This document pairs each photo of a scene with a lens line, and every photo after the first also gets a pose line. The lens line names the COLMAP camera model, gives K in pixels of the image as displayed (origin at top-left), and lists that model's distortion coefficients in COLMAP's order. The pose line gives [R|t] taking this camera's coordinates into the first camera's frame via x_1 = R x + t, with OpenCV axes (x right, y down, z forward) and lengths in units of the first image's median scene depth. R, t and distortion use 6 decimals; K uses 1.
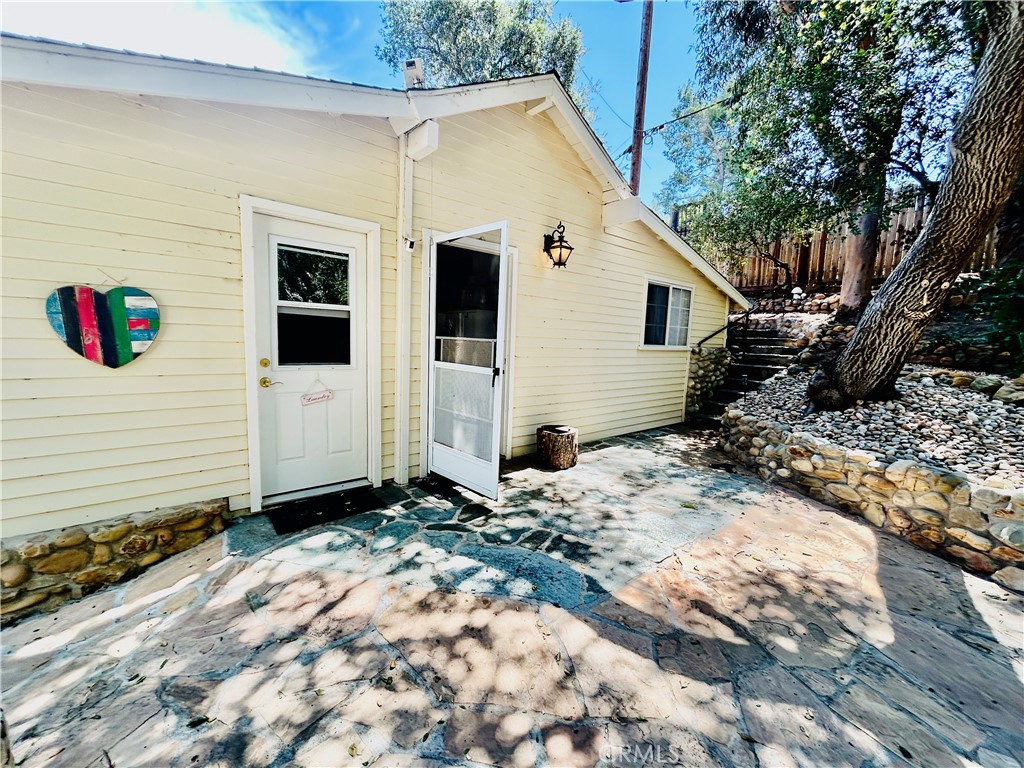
lens RADIAL K [[415.2, 0, 512.0], [0, 415.2, 384.0], [0, 0, 1]] dist [0.000636, -0.000007]
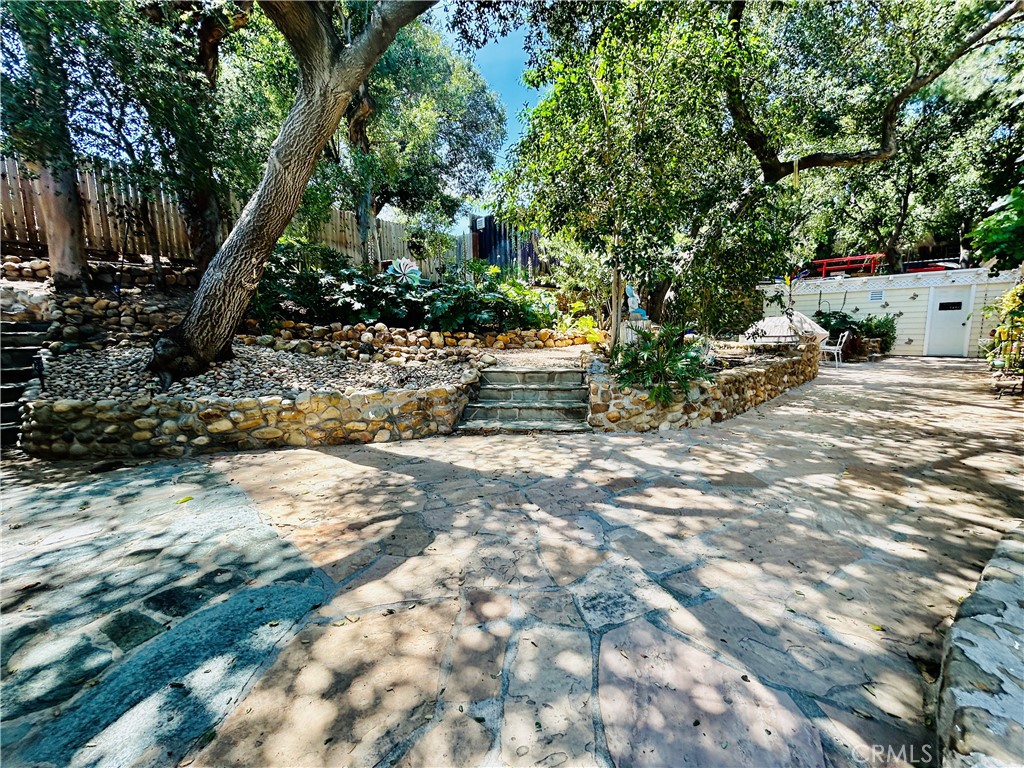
lens RADIAL K [[415.2, 0, 512.0], [0, 415.2, 384.0], [0, 0, 1]] dist [0.000636, -0.000007]
pose [[-0.097563, -0.159261, 0.982404, -0.570525], [0.121581, 0.977812, 0.170591, 0.007786], [-0.987775, 0.136085, -0.076035, 0.537862]]
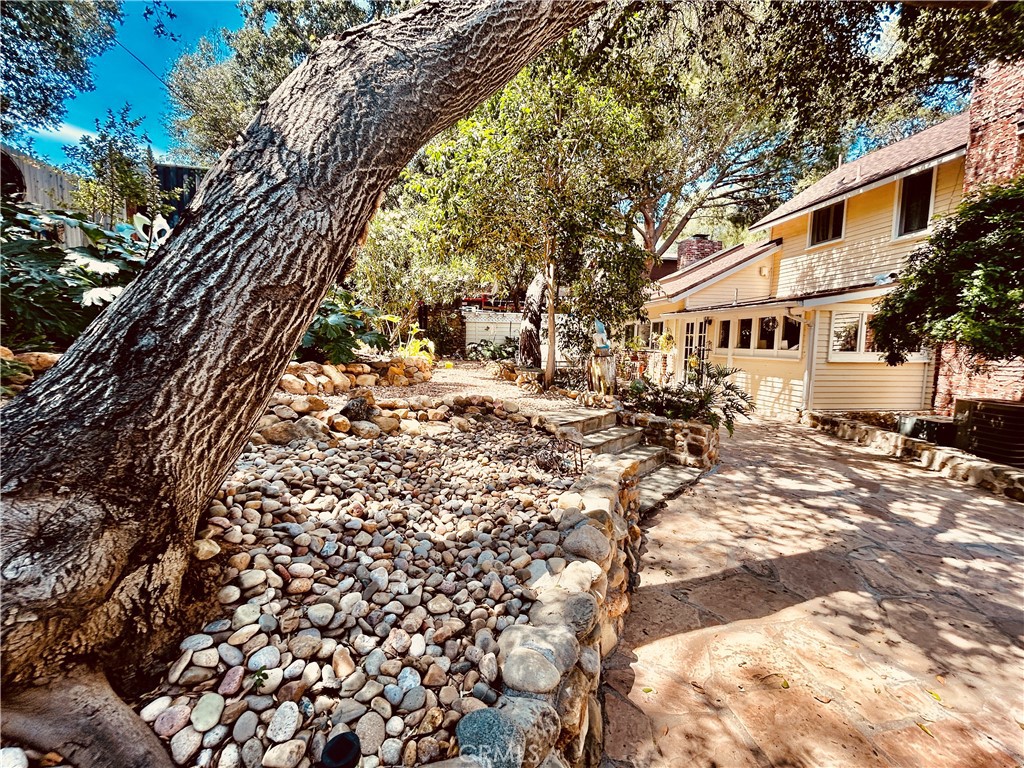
lens RADIAL K [[415.2, 0, 512.0], [0, 415.2, 384.0], [0, 0, 1]] dist [0.000636, -0.000007]
pose [[-0.847459, -0.093463, 0.522568, 0.922772], [0.018815, 0.978473, 0.205515, -0.206203], [-0.530527, 0.183998, -0.827457, 1.922670]]
